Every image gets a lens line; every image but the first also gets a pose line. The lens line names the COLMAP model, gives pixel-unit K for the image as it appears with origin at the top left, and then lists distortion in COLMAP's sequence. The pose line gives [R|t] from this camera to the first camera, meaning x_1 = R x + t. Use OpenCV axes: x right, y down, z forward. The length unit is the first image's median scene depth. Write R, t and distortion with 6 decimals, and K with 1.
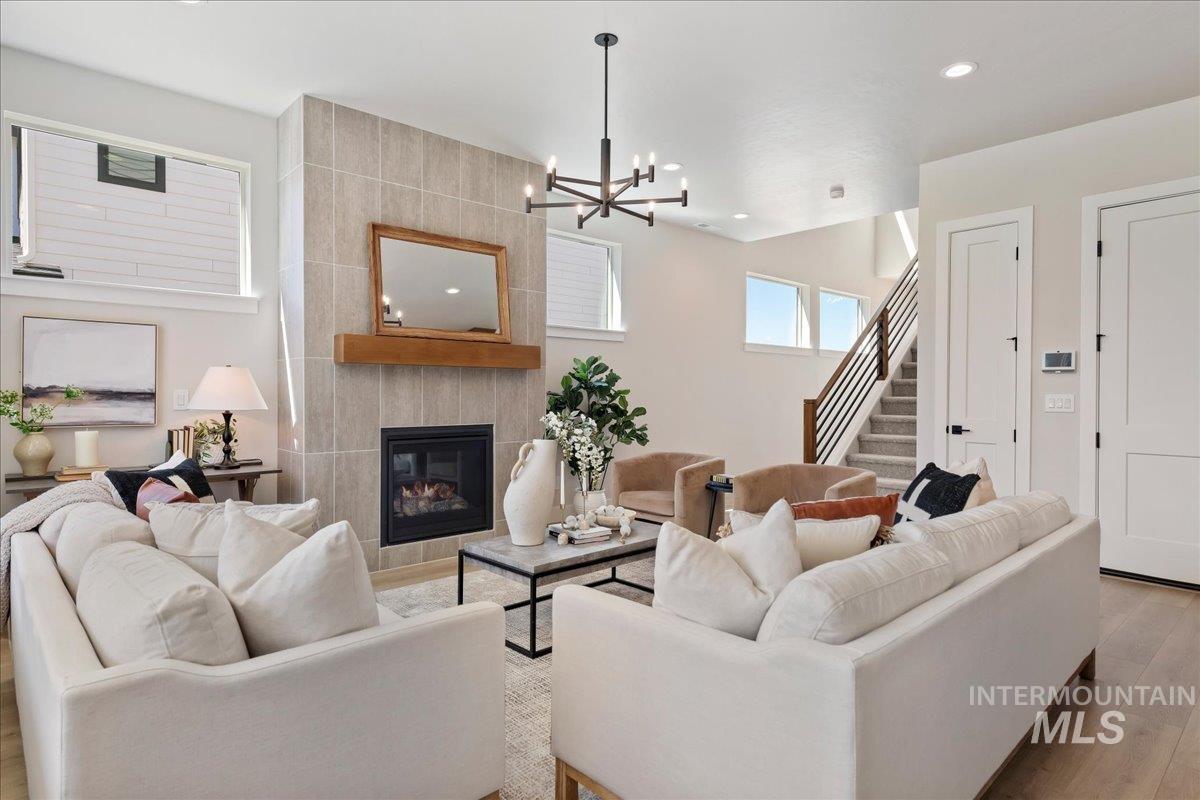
lens RADIAL K [[672.7, 0, 599.8], [0, 672.7, 403.1], [0, 0, 1]] dist [0.003935, 0.000660]
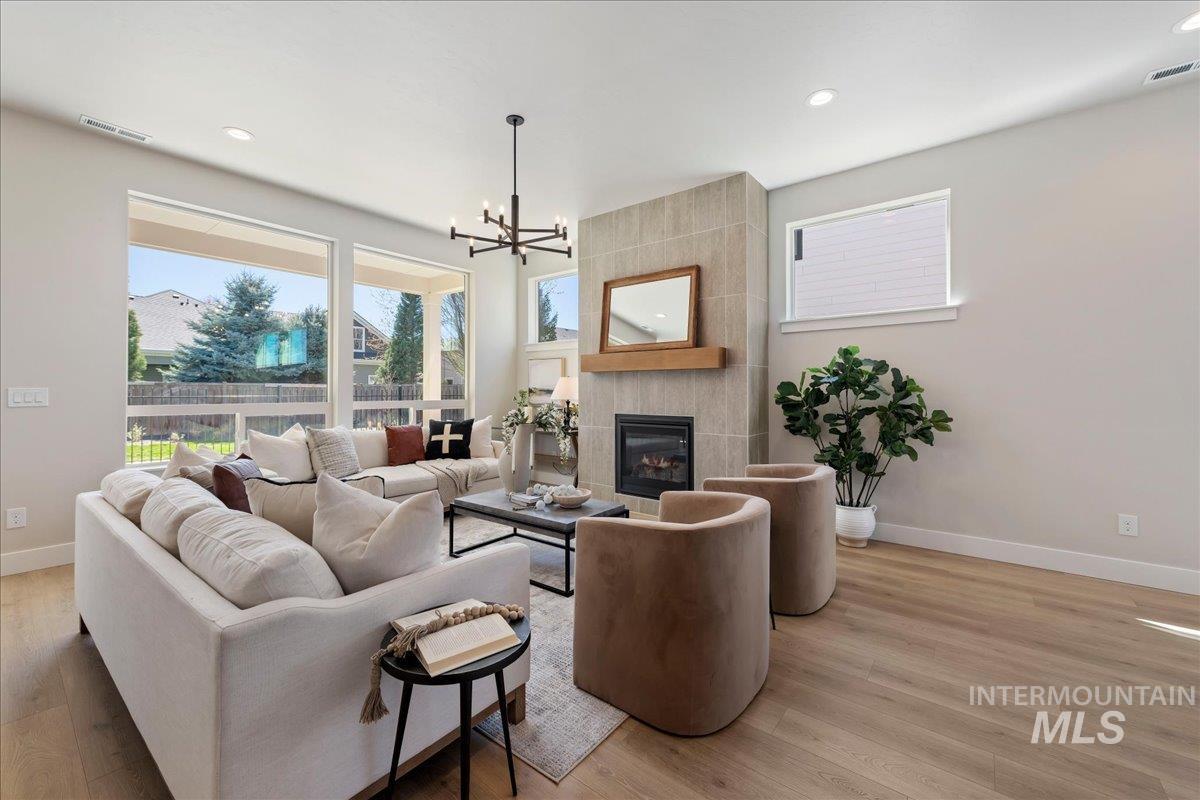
lens RADIAL K [[468.3, 0, 600.6], [0, 468.3, 389.3], [0, 0, 1]] dist [0.000479, -0.000079]
pose [[0.151602, -0.006960, -0.988417, 0.670380], [-0.015683, 0.999832, -0.009446, -0.006495], [0.988317, 0.016933, 0.151468, 0.756953]]
